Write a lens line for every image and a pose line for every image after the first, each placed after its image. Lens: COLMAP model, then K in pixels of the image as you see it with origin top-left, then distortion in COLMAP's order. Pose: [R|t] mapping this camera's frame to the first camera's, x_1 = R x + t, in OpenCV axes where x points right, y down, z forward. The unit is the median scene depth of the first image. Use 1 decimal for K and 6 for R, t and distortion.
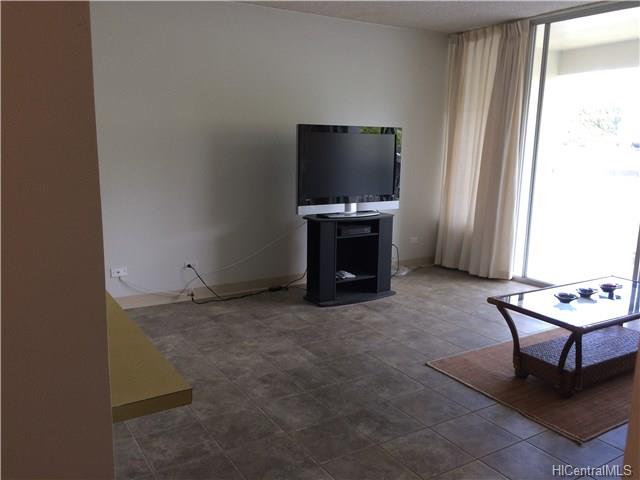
lens RADIAL K [[545.3, 0, 318.2], [0, 545.3, 241.6], [0, 0, 1]] dist [0.074588, -0.067056]
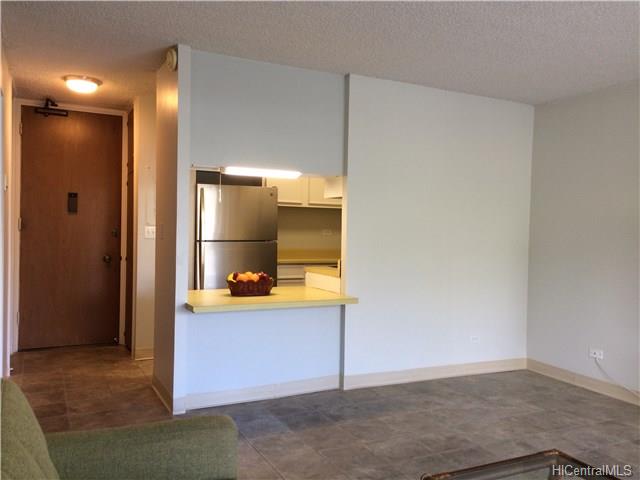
lens RADIAL K [[545.3, 0, 316.2], [0, 545.3, 240.2], [0, 0, 1]] dist [0.074588, -0.067056]
pose [[-0.094040, 0.003677, -0.995562, 0.958002], [-0.202730, 0.978970, 0.022766, -0.092619], [0.974709, 0.203971, -0.091316, 0.725027]]
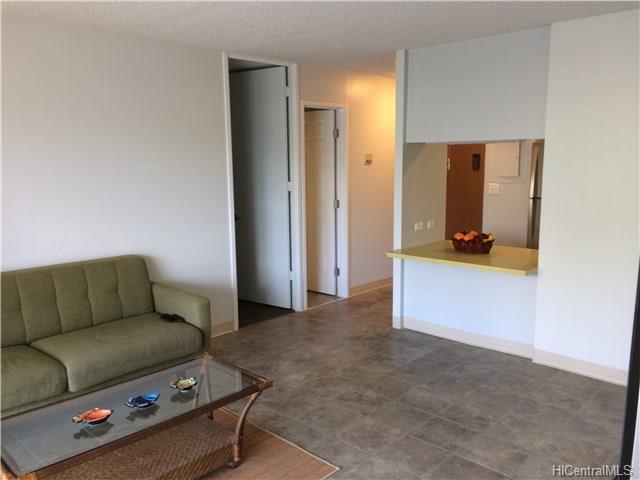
lens RADIAL K [[545.3, 0, 317.3], [0, 545.3, 242.5], [0, 0, 1]] dist [0.074588, -0.067056]
pose [[-0.971350, 0.038429, -0.234527, 0.426978], [-0.040936, 0.945036, 0.324395, -0.383257], [0.234102, 0.324701, -0.916387, 1.710445]]
